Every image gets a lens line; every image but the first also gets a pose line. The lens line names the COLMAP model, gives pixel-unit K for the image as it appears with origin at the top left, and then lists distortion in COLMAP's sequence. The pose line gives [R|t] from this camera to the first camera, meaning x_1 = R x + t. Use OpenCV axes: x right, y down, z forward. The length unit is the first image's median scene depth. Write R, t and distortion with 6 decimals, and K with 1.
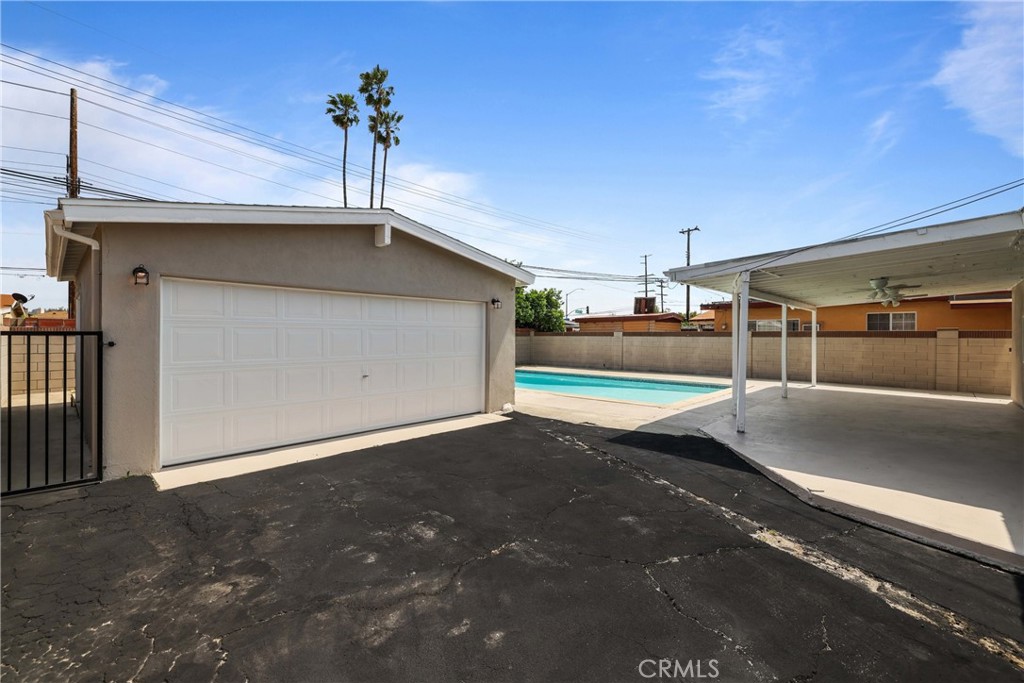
lens RADIAL K [[436.3, 0, 509.9], [0, 436.3, 336.6], [0, 0, 1]] dist [-0.000570, 0.000320]
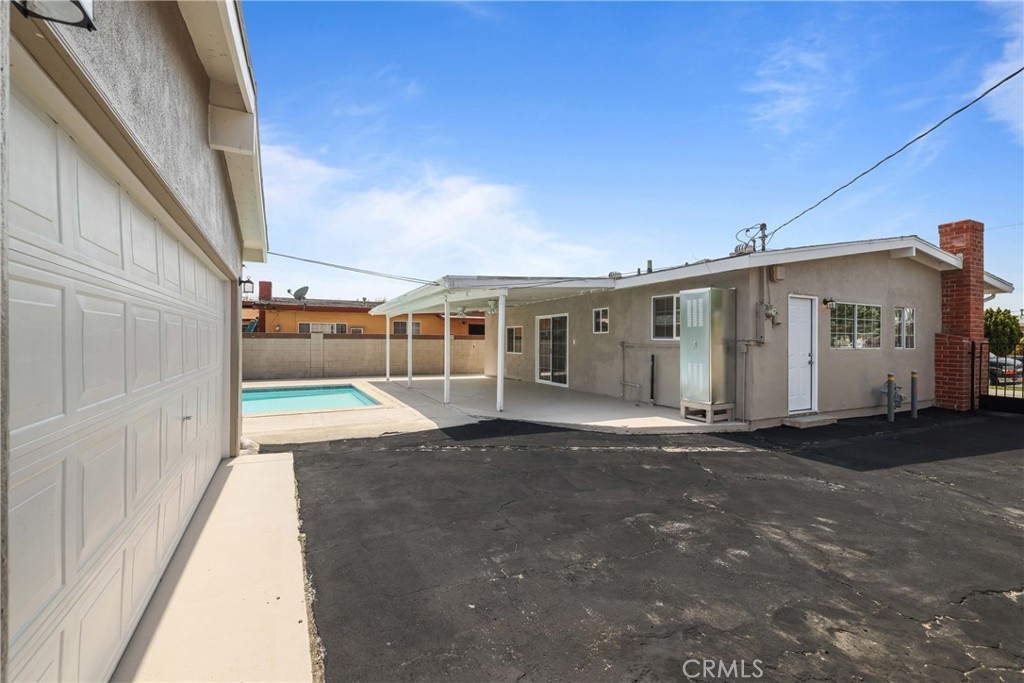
lens RADIAL K [[434.7, 0, 507.9], [0, 434.7, 340.9], [0, 0, 1]] dist [0.000346, -0.000305]
pose [[0.328156, -0.001392, 0.944623, -0.914392], [-0.001221, 0.999997, 0.001898, 0.011081], [-0.944623, -0.001777, 0.328153, 0.744622]]
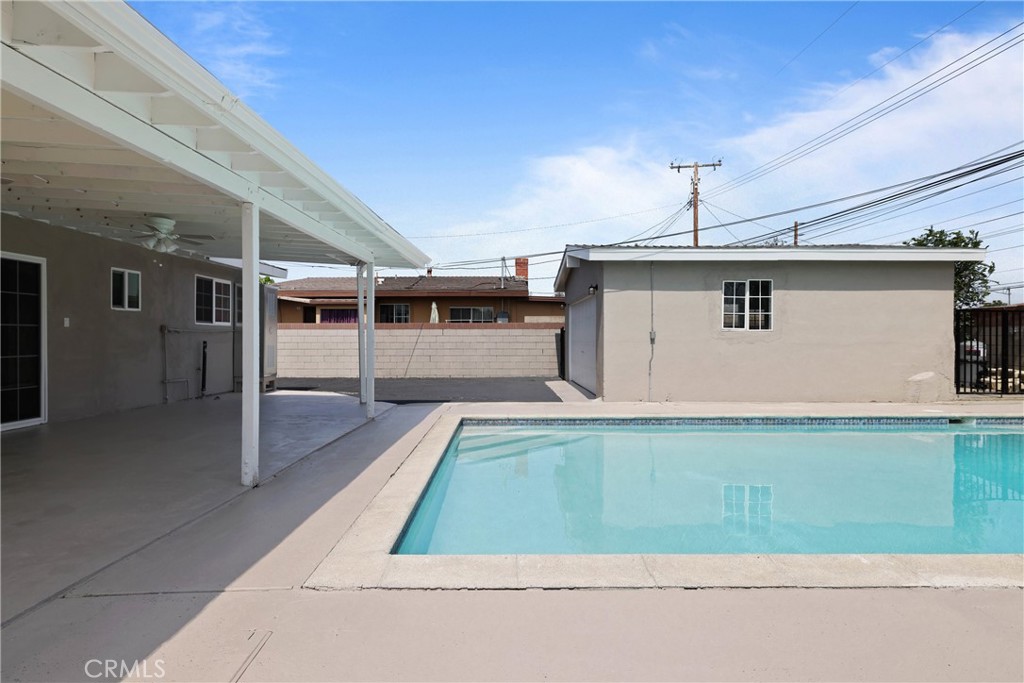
lens RADIAL K [[536.8, 0, 504.8], [0, 536.8, 339.3], [0, 0, 1]] dist [-0.000864, 0.000167]
pose [[-0.726905, -0.000685, -0.686738, 1.656464], [-0.003557, 0.999990, 0.002768, 0.057802], [0.686729, 0.004455, -0.726900, 3.078858]]
